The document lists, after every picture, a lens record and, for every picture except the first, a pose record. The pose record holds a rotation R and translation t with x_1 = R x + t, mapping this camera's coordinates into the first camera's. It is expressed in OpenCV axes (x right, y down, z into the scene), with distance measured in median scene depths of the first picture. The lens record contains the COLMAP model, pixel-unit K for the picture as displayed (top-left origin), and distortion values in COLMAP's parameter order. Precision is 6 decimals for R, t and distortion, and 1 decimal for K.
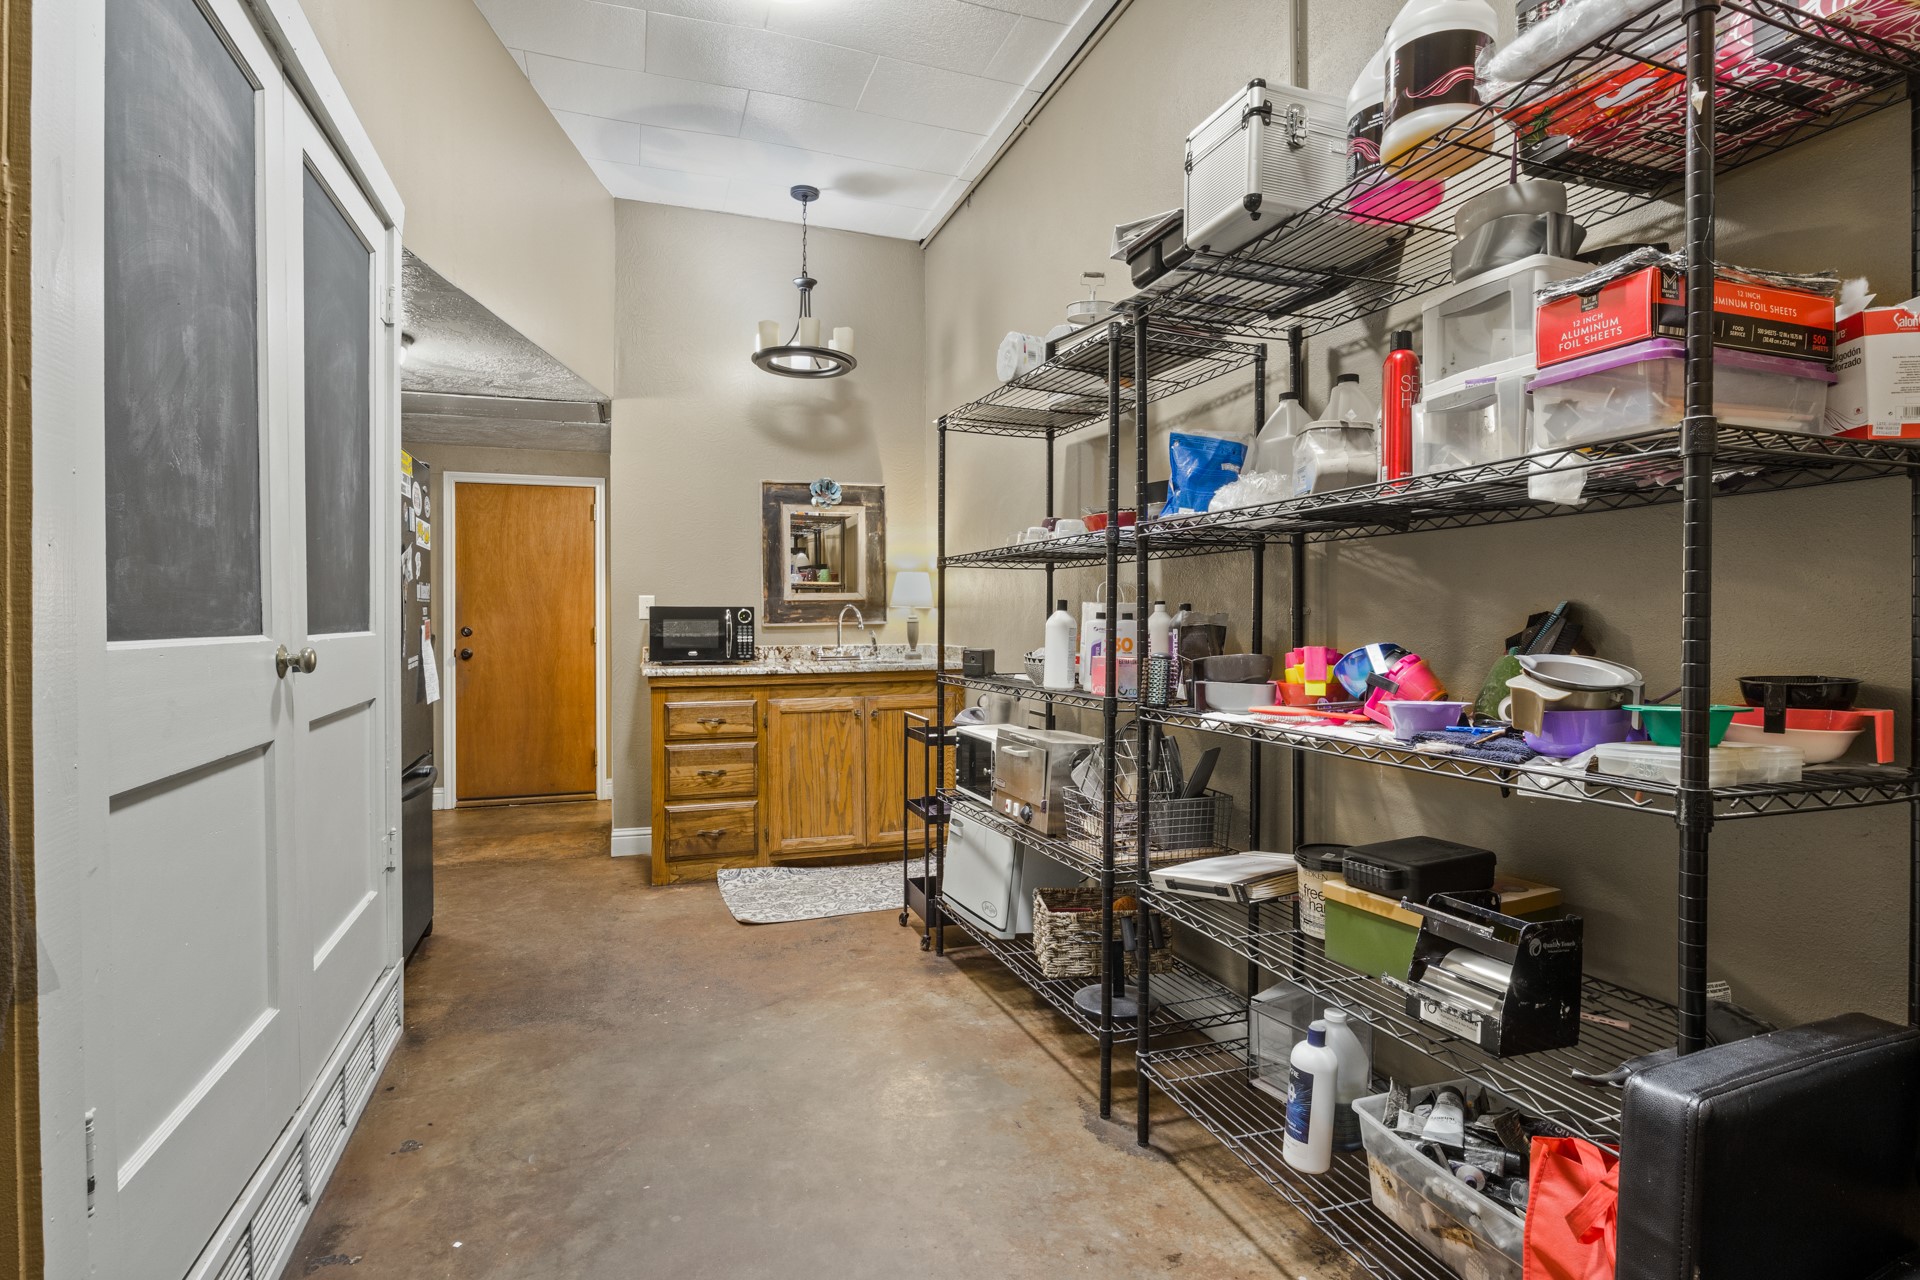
lens RADIAL K [[959.9, 0, 958.5], [0, 959.9, 635.9], [0, 0, 1]] dist [-0.005168, -0.003297]
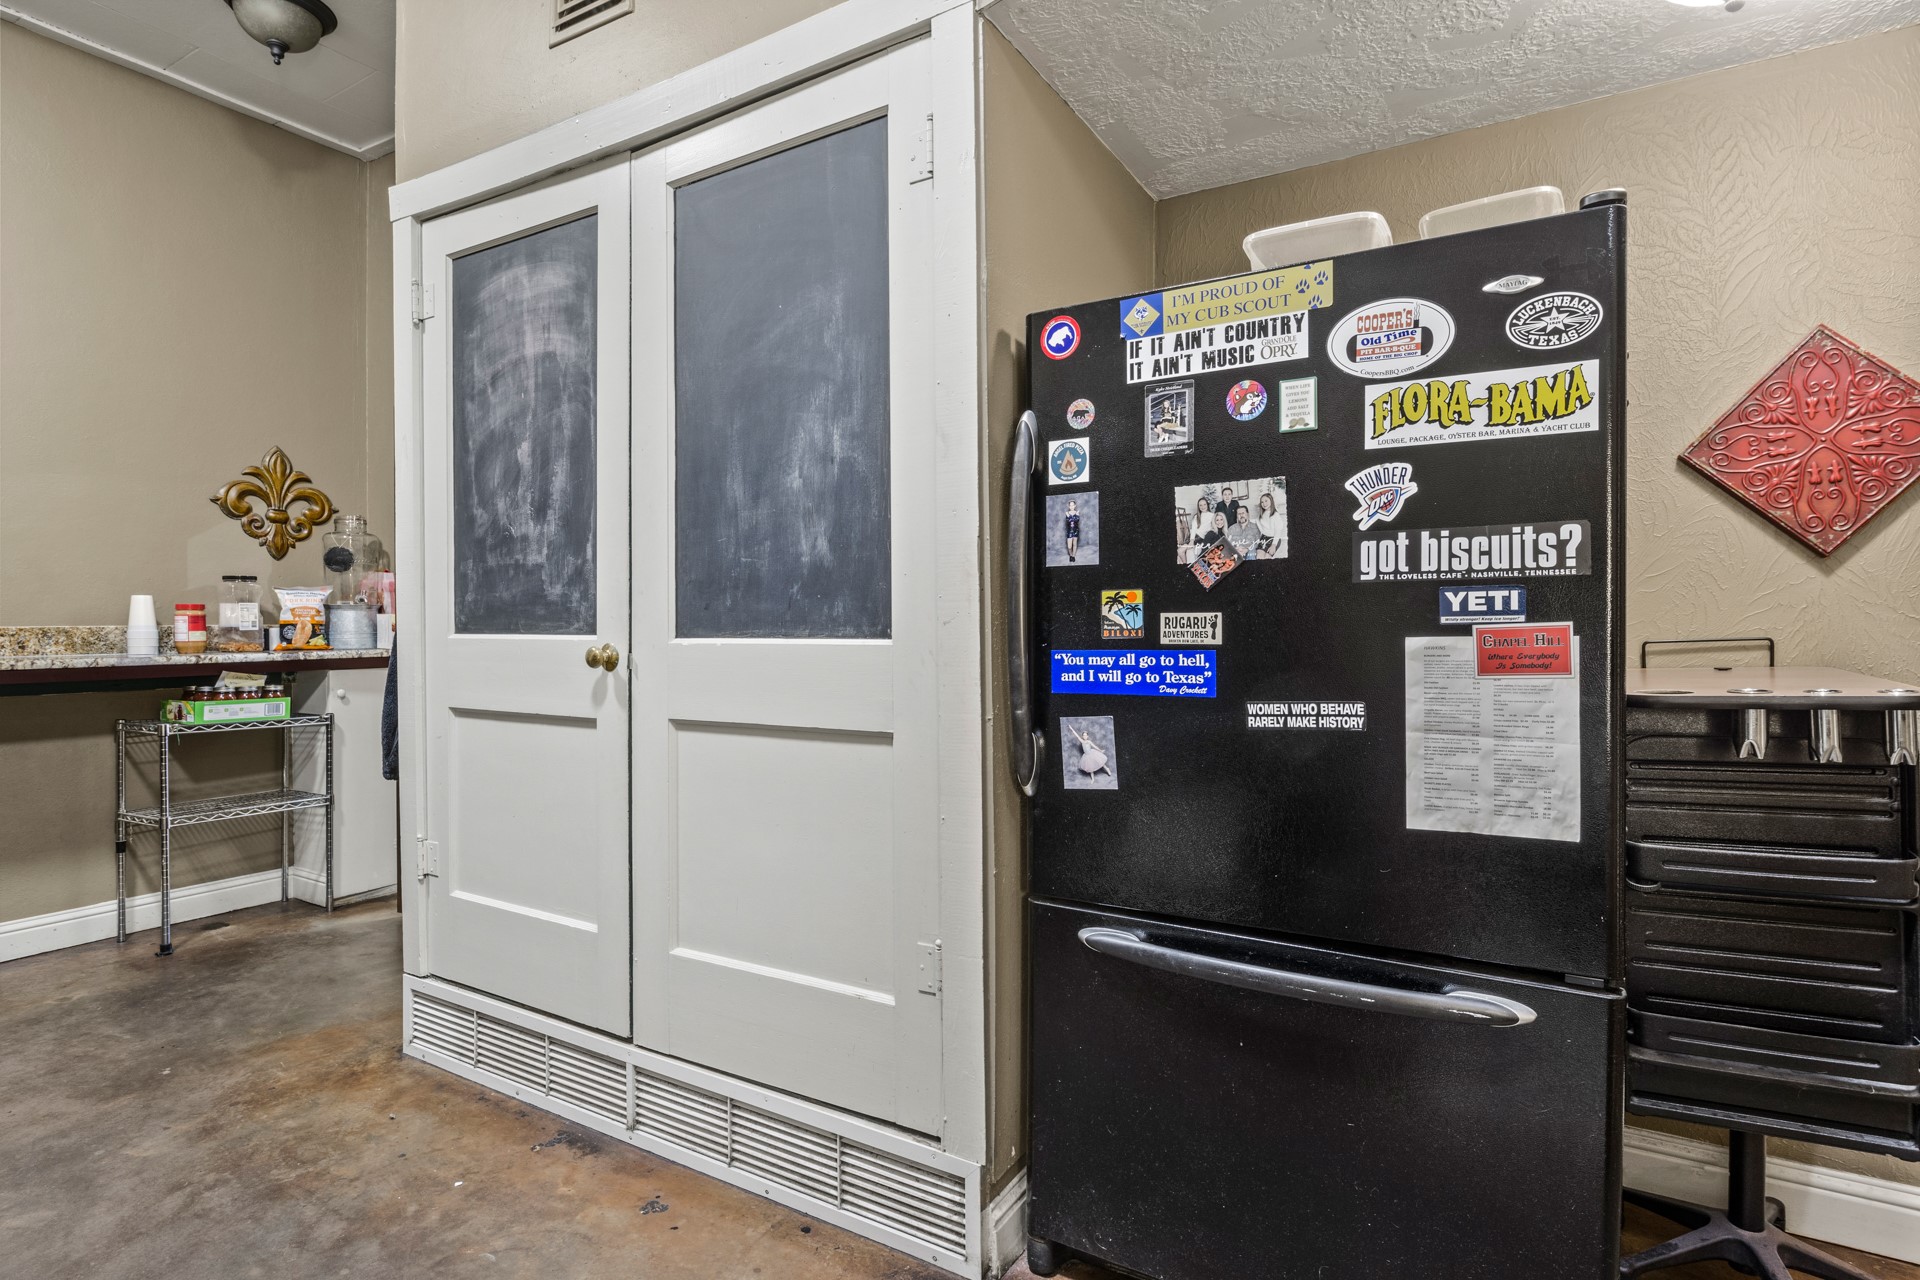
lens RADIAL K [[959.9, 0, 969.9], [0, 959.9, 635.4], [0, 0, 1]] dist [-0.005168, -0.003297]
pose [[-0.774082, 0.005240, -0.633064, -0.273221], [-0.005144, 0.999881, 0.014566, -0.017597], [0.633064, 0.014531, -0.773963, 2.138645]]
